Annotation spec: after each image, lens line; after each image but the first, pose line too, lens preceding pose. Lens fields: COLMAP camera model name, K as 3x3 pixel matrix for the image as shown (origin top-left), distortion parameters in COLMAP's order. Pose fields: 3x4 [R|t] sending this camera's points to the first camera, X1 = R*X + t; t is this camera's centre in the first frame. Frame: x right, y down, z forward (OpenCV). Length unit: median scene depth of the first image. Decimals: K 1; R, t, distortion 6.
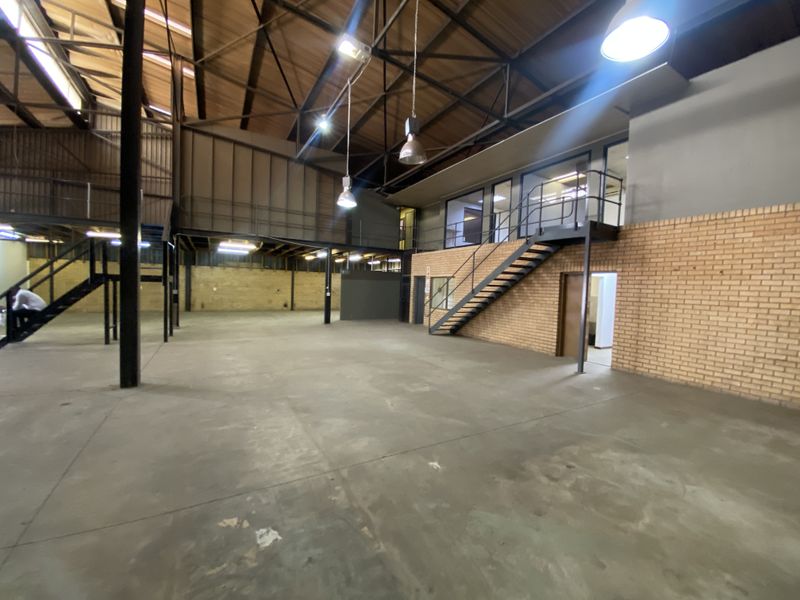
lens RADIAL K [[323.2, 0, 396.6], [0, 323.2, 301.3], [0, 0, 1]] dist [-0.001570, -0.002530]
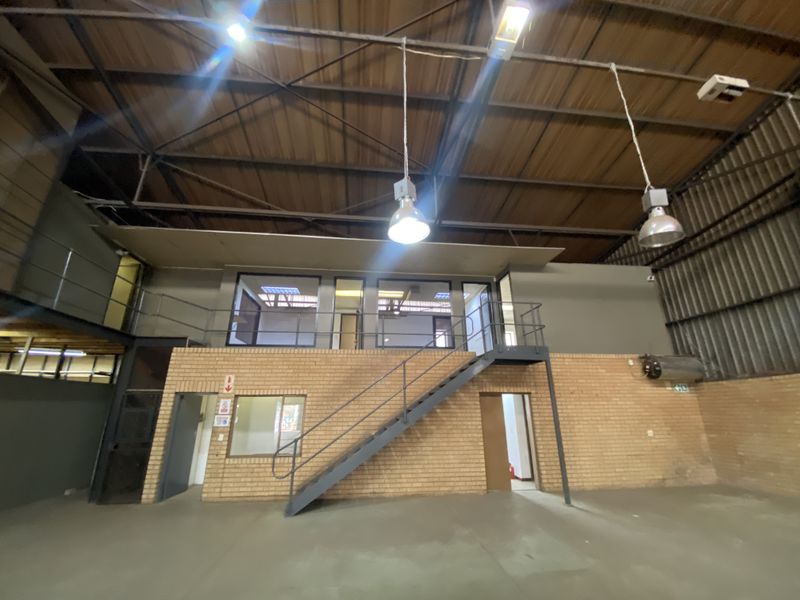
lens RADIAL K [[323.2, 0, 396.2], [0, 323.2, 306.3], [0, 0, 1]] dist [-0.001570, -0.002530]
pose [[0.402720, 0.263990, 0.876428, -0.356844], [0.057789, 0.948263, -0.312182, -0.036241], [-0.913497, 0.176370, 0.366629, 0.634414]]
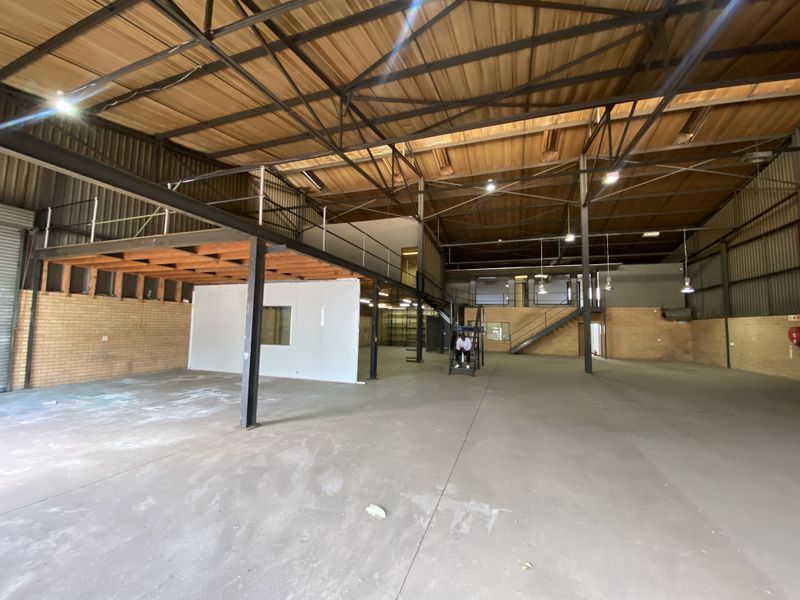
lens RADIAL K [[323.2, 0, 393.6], [0, 323.2, 303.9], [0, 0, 1]] dist [-0.001570, -0.002530]
pose [[0.776387, 0.059408, 0.627451, -1.644024], [0.017563, 0.993122, -0.115764, 0.022599], [-0.630012, 0.100897, 0.770003, -0.027654]]
